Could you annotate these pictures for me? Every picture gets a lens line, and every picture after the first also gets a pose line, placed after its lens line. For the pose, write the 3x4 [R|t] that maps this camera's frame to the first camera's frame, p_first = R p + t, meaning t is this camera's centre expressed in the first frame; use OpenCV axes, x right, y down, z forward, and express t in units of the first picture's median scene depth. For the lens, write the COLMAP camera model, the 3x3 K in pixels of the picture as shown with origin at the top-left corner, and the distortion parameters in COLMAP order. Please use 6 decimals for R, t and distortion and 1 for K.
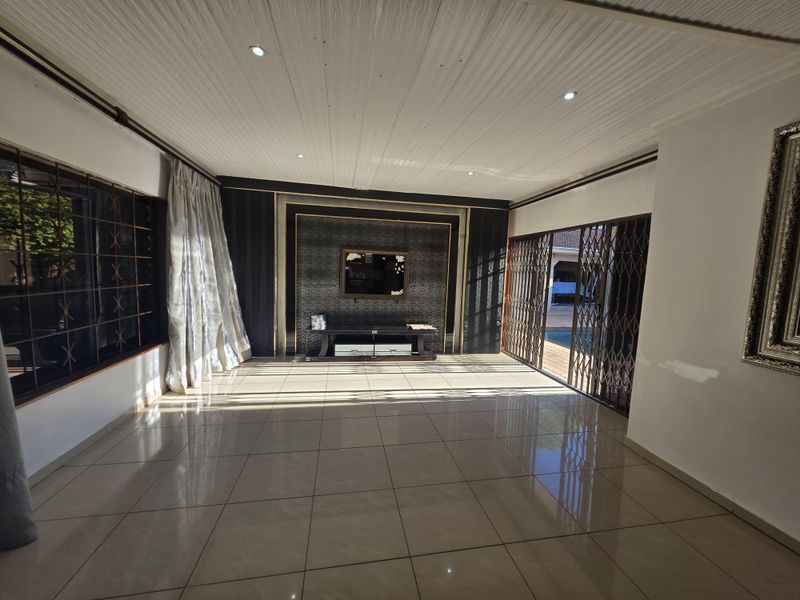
lens RADIAL K [[318.8, 0, 401.5], [0, 318.8, 300.3], [0, 0, 1]] dist [0.008702, -0.001258]
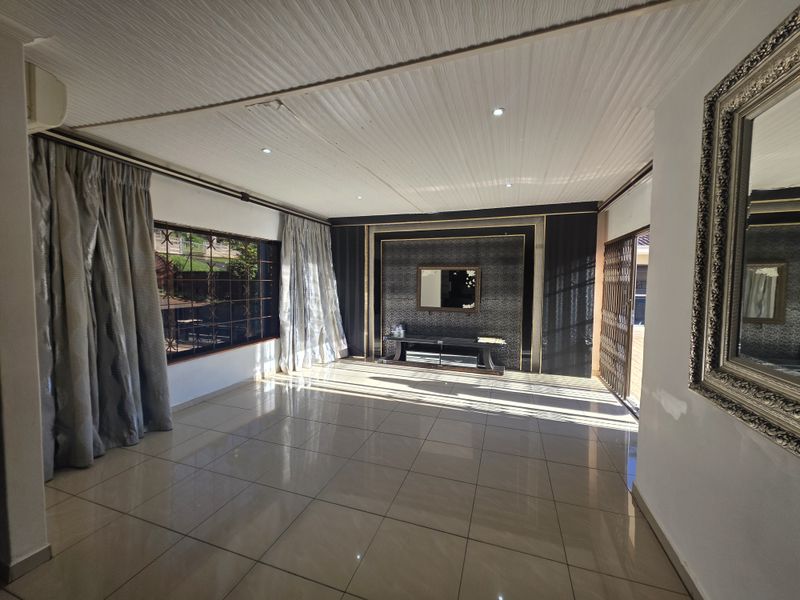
lens RADIAL K [[318.8, 0, 402.7], [0, 318.8, 300.8], [0, 0, 1]] dist [0.008702, -0.001258]
pose [[0.872147, -0.000346, -0.489244, 0.345227], [-0.022943, 0.998871, -0.041605, 0.007974], [0.488706, 0.047511, 0.871154, -0.007102]]
